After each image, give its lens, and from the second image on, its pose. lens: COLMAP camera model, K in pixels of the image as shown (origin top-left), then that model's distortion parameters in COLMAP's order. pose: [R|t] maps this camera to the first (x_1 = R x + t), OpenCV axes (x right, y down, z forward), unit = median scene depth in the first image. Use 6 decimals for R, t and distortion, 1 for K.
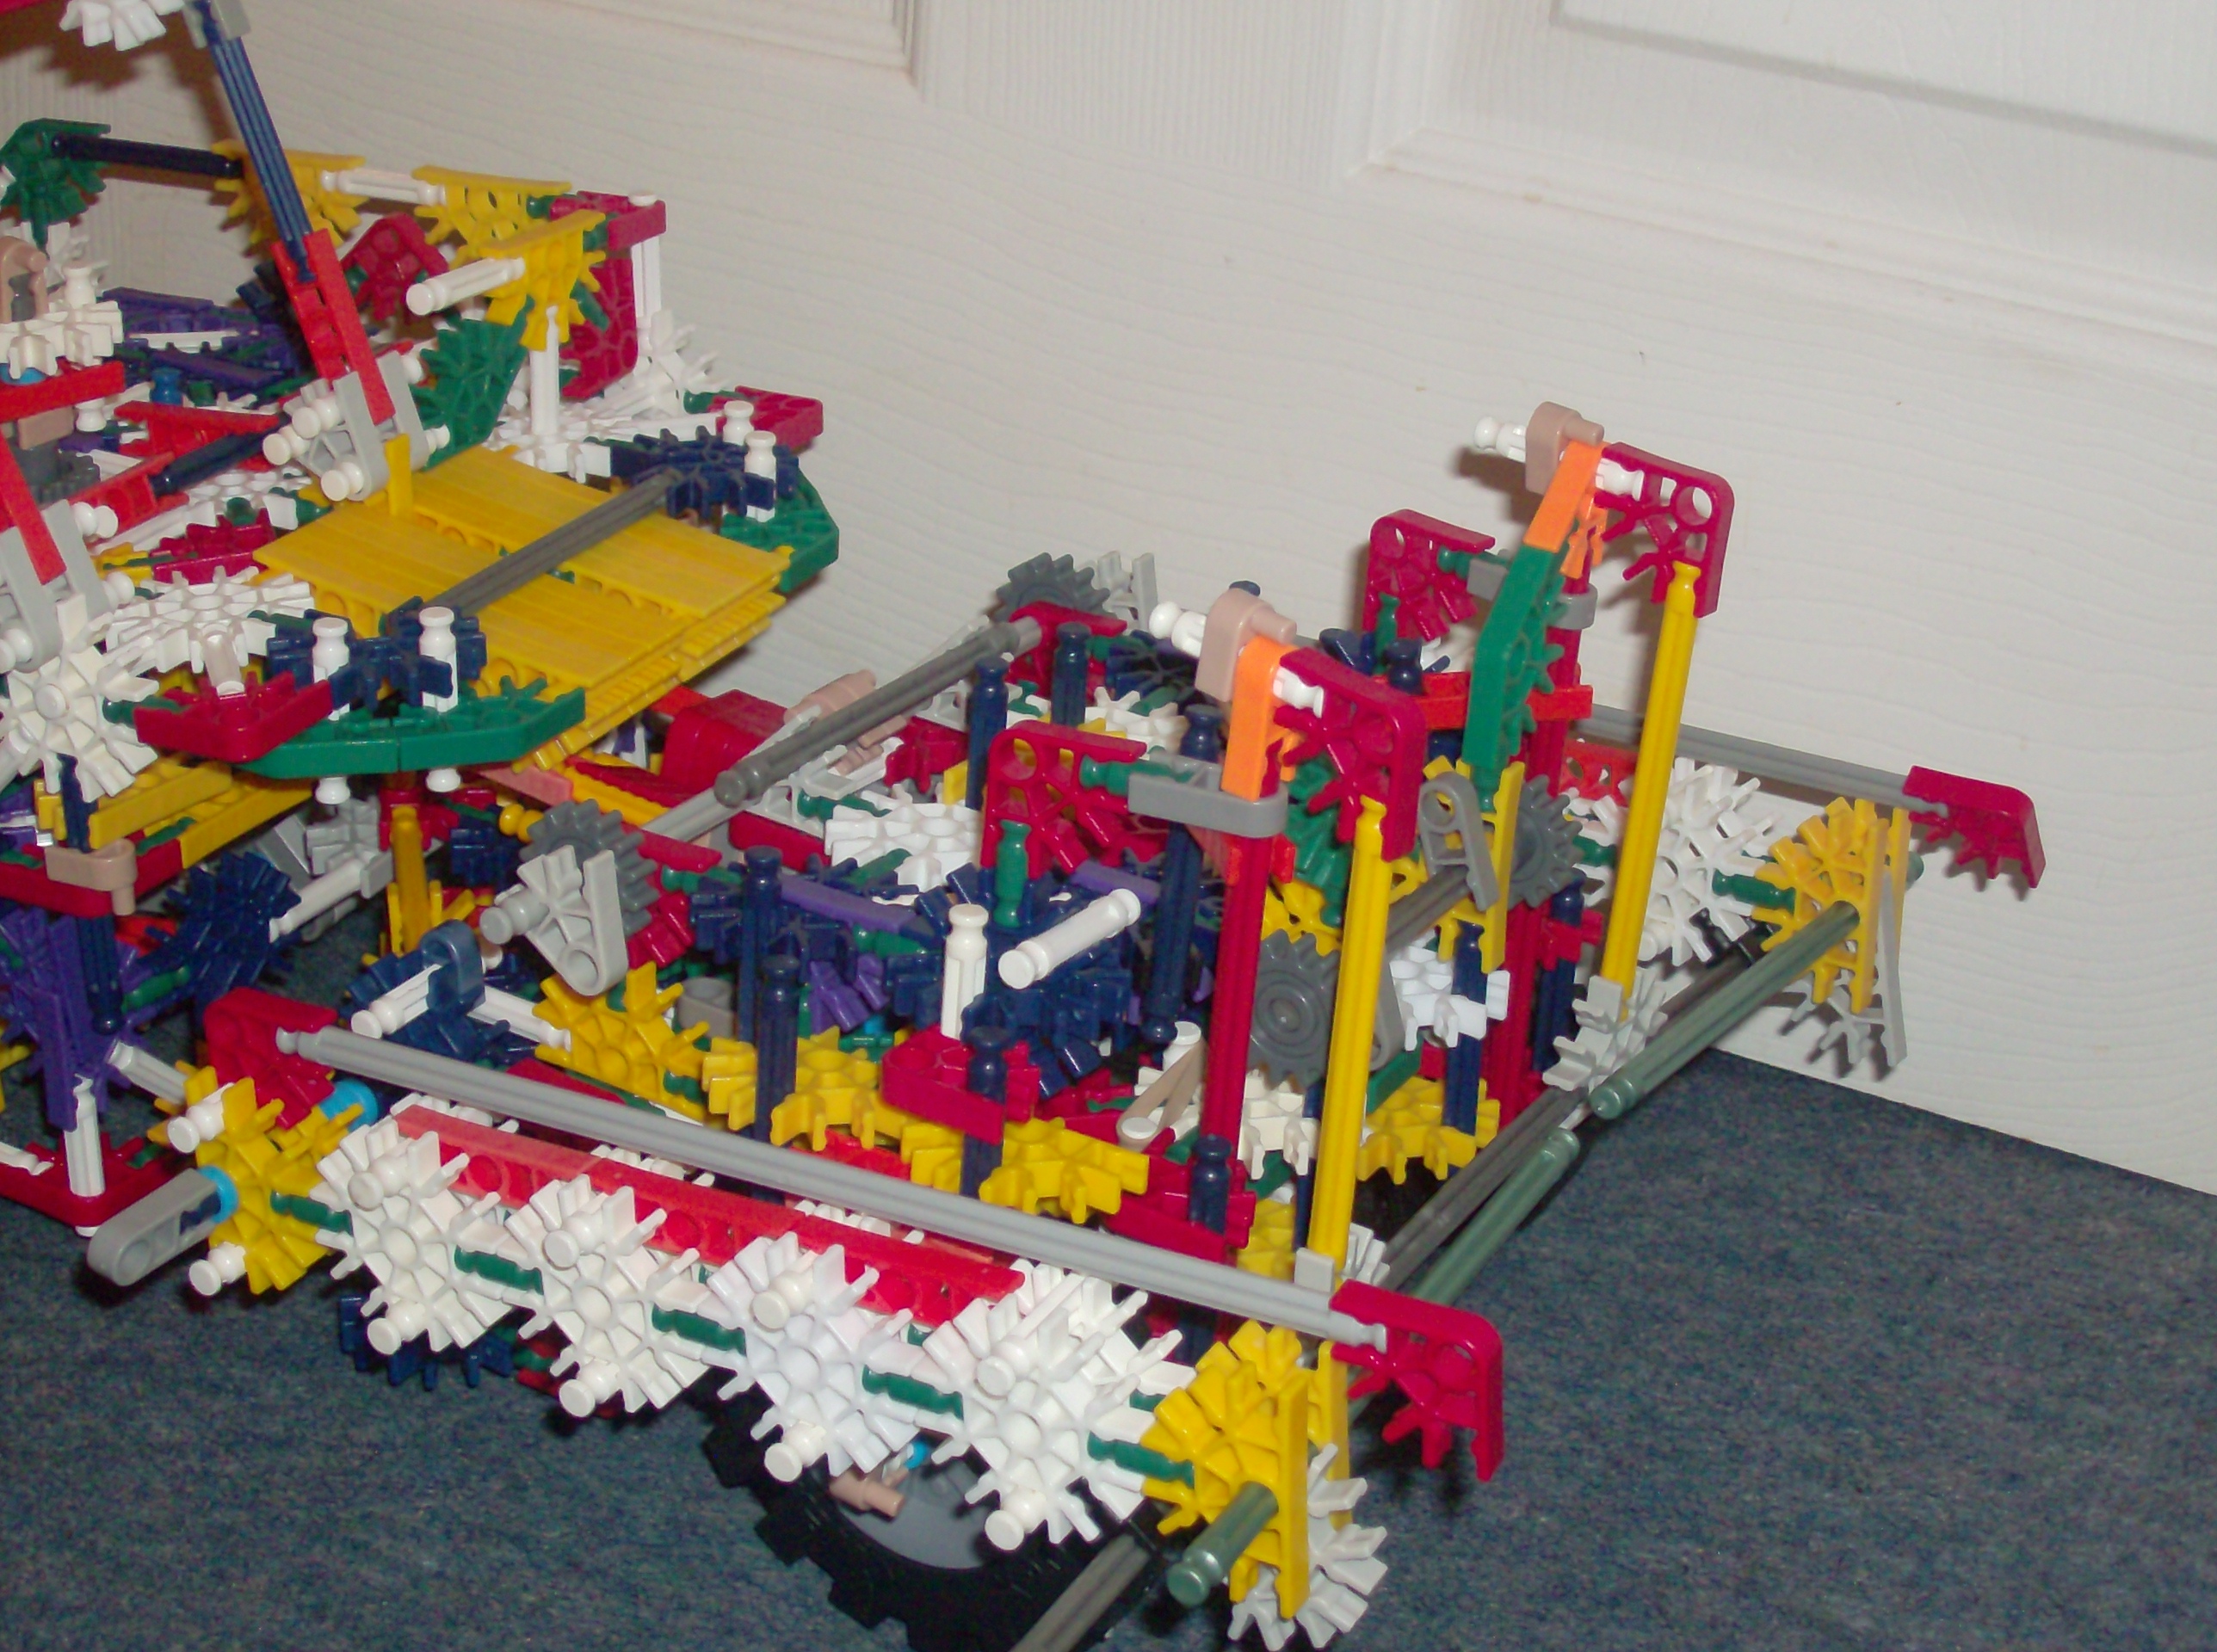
lens RADIAL K [[3510.6, 0, 1107.4], [0, 3510.6, 819.8], [0, 0, 1]] dist [-0.140085, 0.000000]
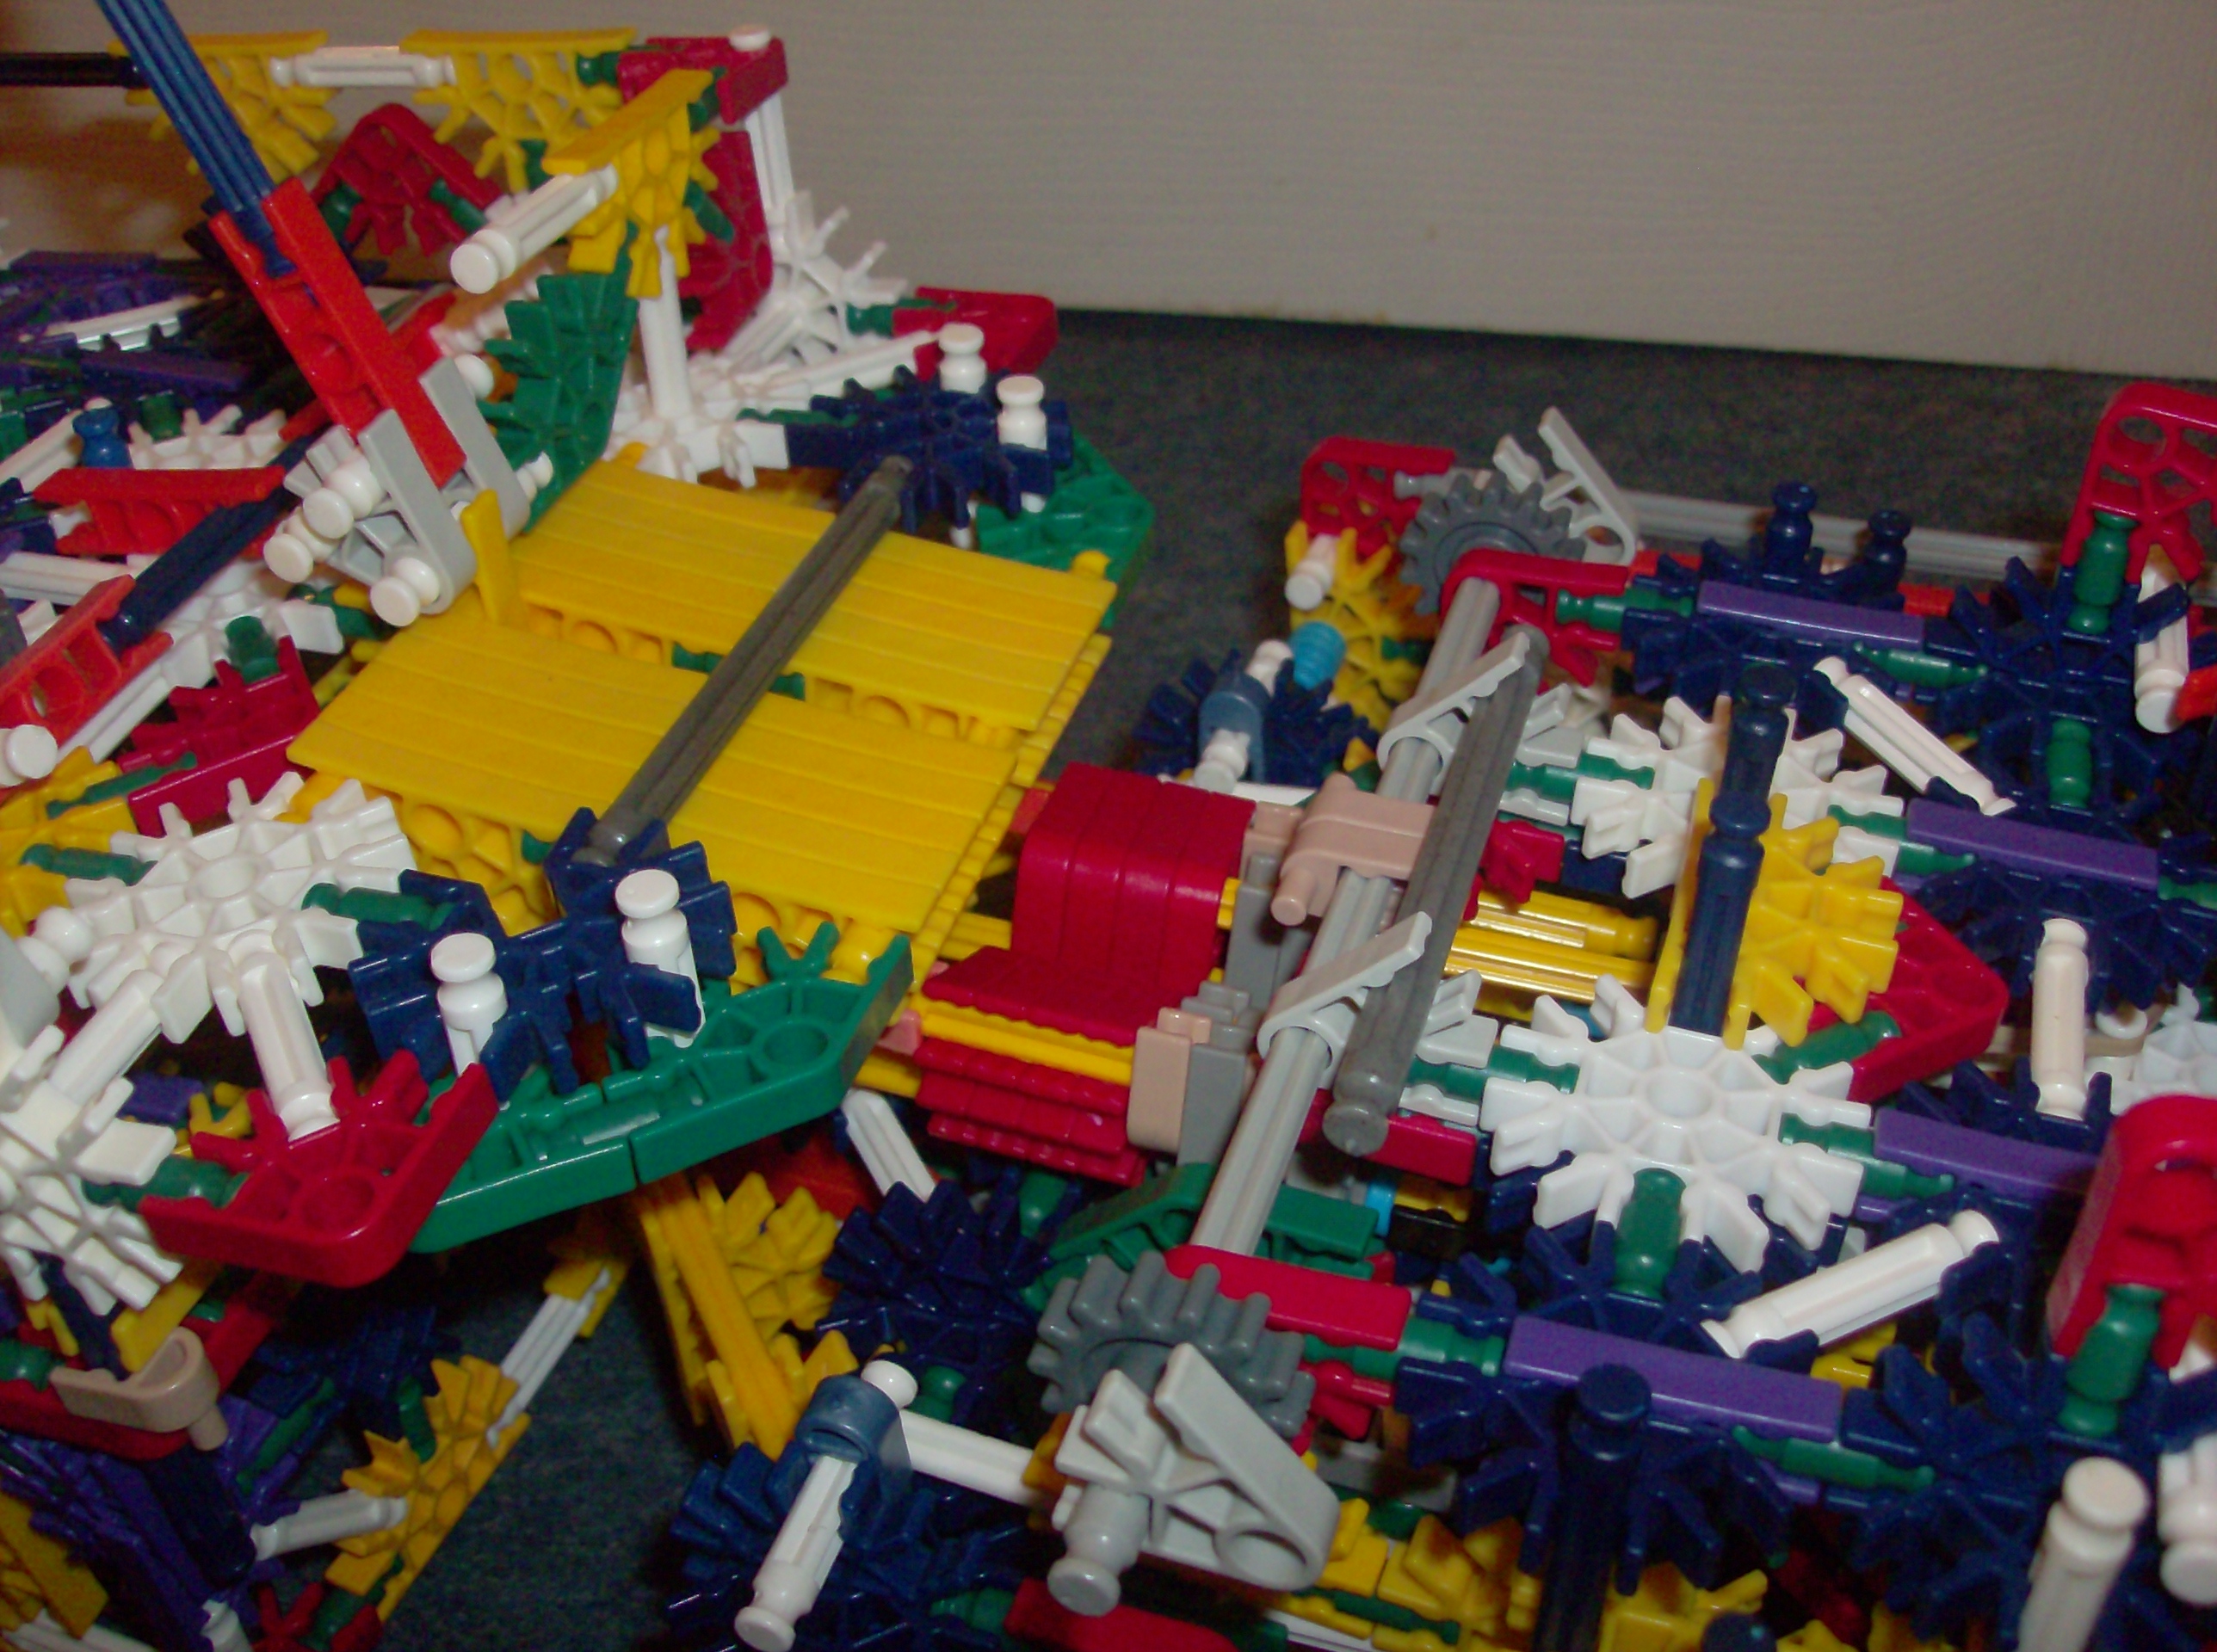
lens RADIAL K [[2280.3, 0, 1109.5], [0, 2280.3, 823.0], [0, 0, 1]] dist [-0.145361, 0.000000]
pose [[0.984676, -0.156800, 0.076329, -0.127955], [0.137574, 0.967414, 0.212562, -0.118773], [-0.107171, -0.198804, 0.974162, 0.566388]]
